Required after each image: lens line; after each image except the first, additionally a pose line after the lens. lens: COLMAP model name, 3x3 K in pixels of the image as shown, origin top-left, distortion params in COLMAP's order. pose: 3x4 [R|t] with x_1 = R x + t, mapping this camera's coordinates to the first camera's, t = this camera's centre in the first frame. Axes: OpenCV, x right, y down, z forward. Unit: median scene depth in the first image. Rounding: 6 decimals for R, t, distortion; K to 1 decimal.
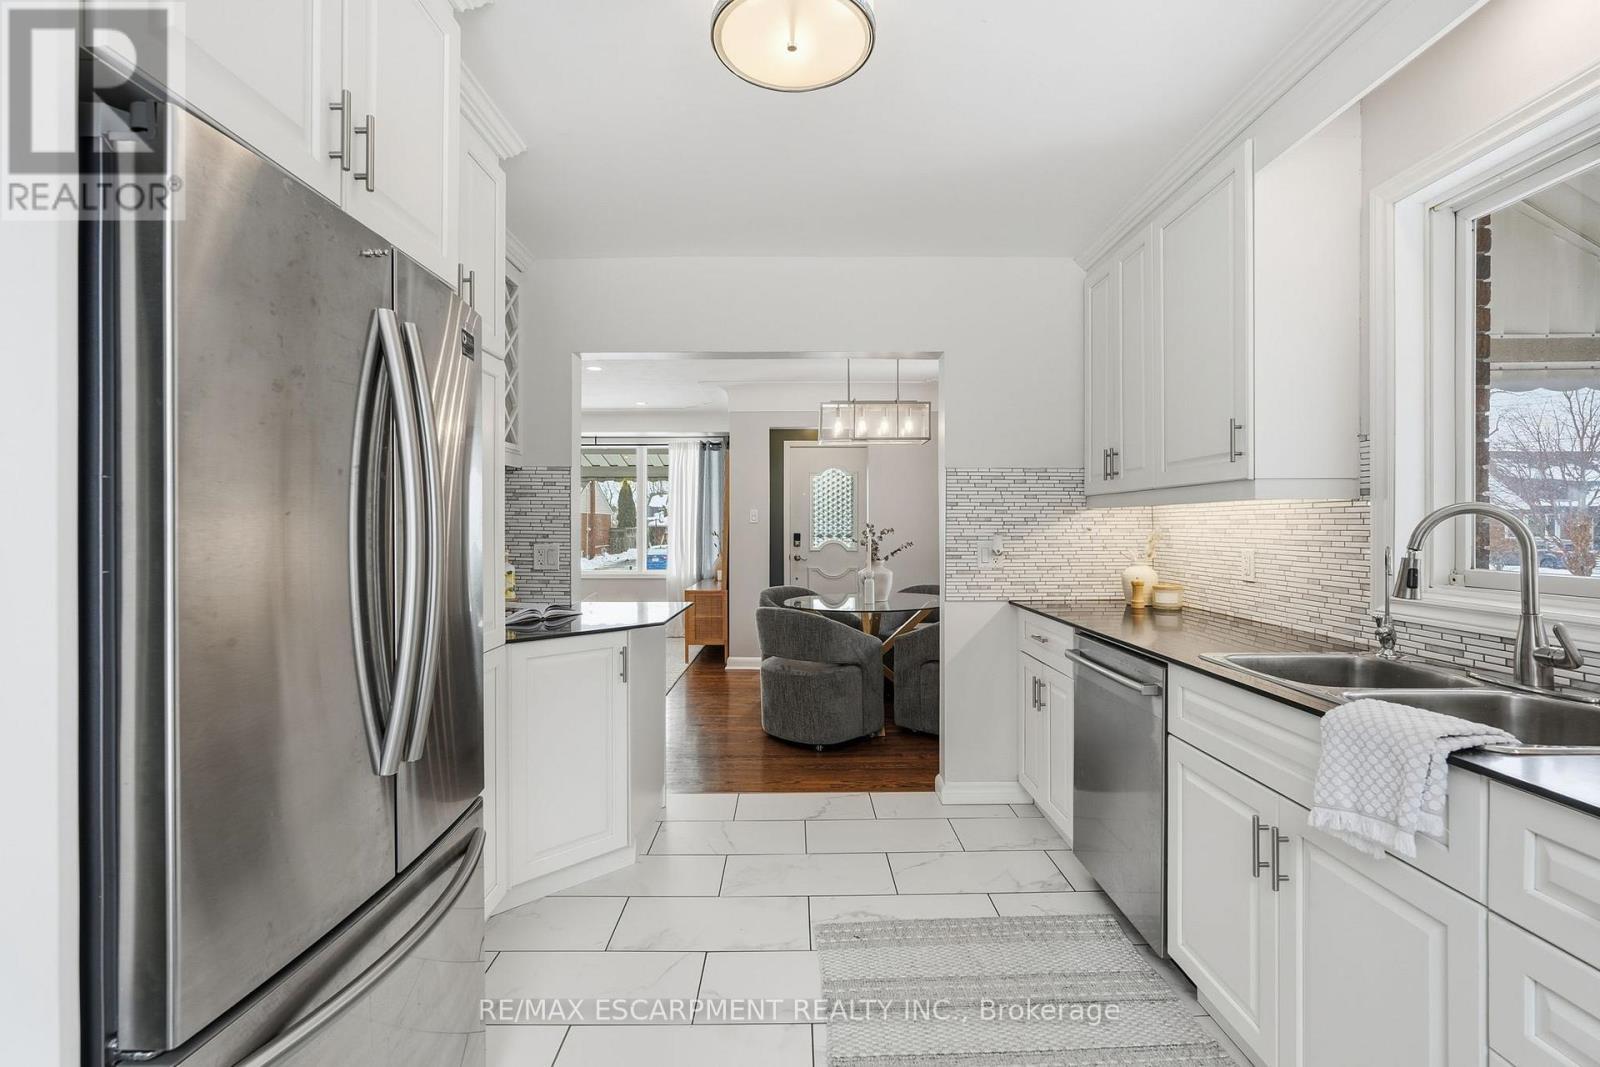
lens RADIAL K [[705.2, 0, 802.9], [0, 705.2, 528.7], [0, 0, 1]] dist [-0.004696, 0.000500]
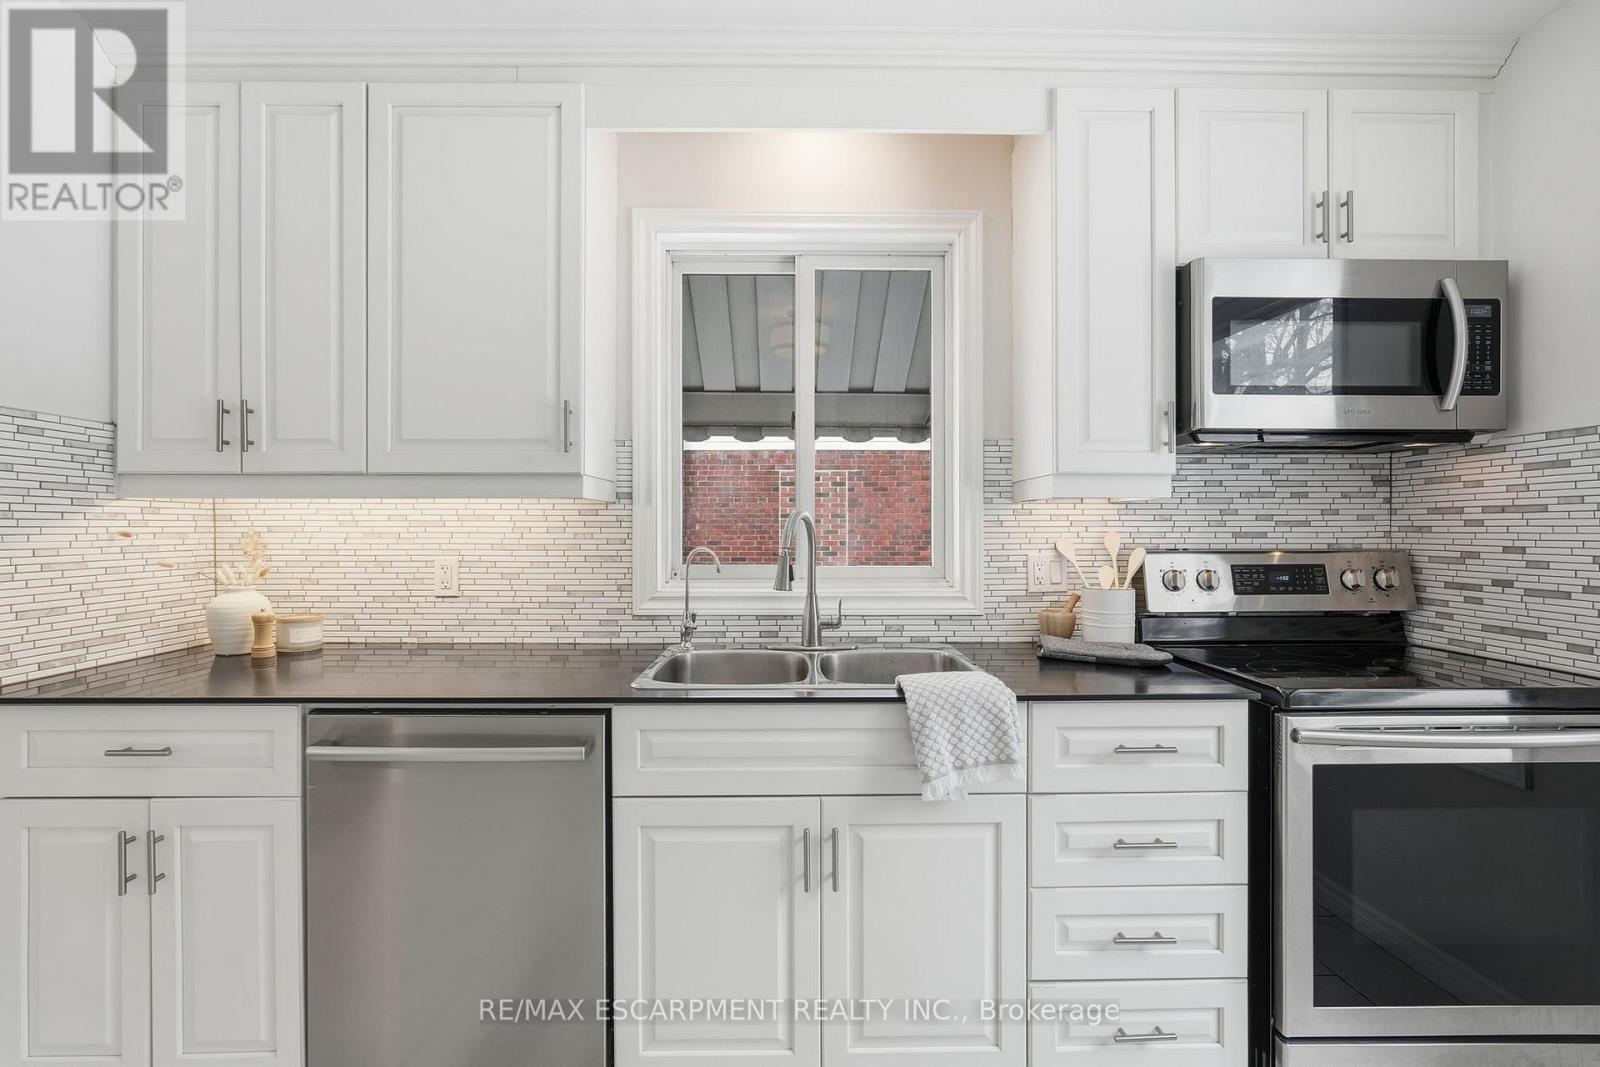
lens RADIAL K [[705.2, 0, 803.9], [0, 705.2, 531.2], [0, 0, 1]] dist [-0.004696, 0.000500]
pose [[-0.002852, -0.001988, 0.999994, -0.217634], [0.004186, 0.999989, 0.002000, -0.001215], [-0.999987, 0.004191, -0.002844, 0.685317]]
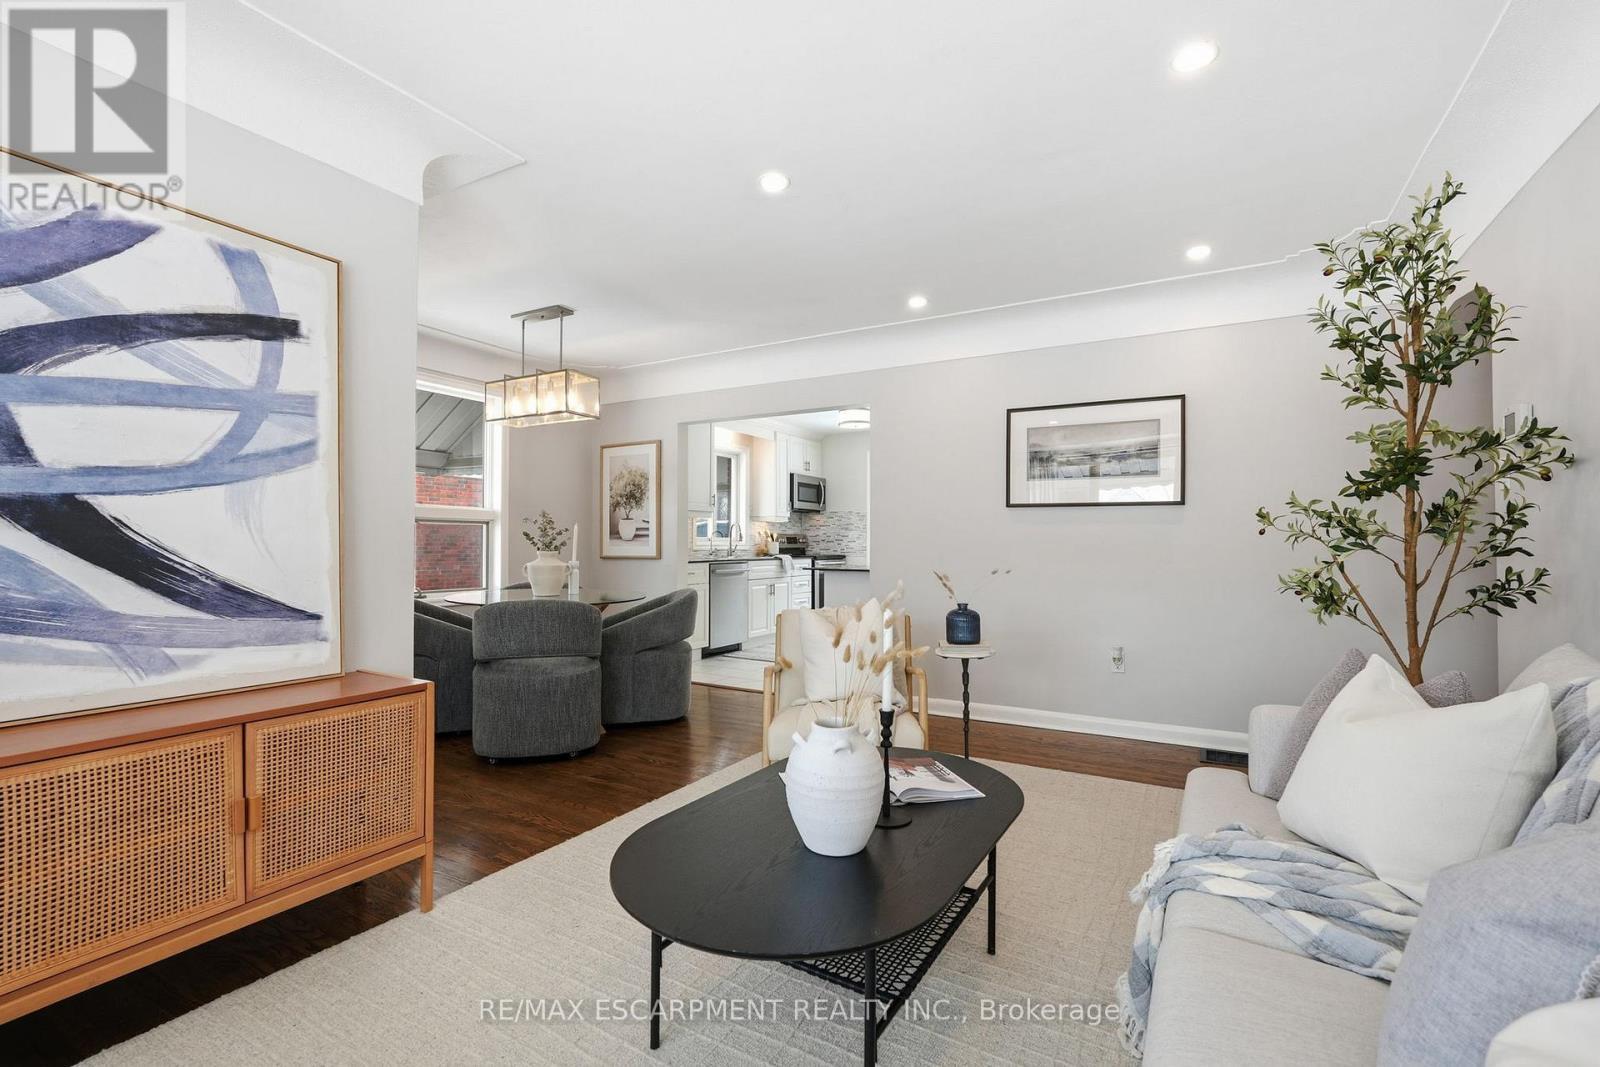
lens RADIAL K [[705.2, 0, 800.9], [0, 705.2, 540.0], [0, 0, 1]] dist [-0.004696, 0.000500]
pose [[-0.860765, 0.005397, 0.508974, -0.981599], [0.003828, 0.999984, -0.004129, 0.049431], [-0.508988, -0.001606, -0.860772, 2.496559]]
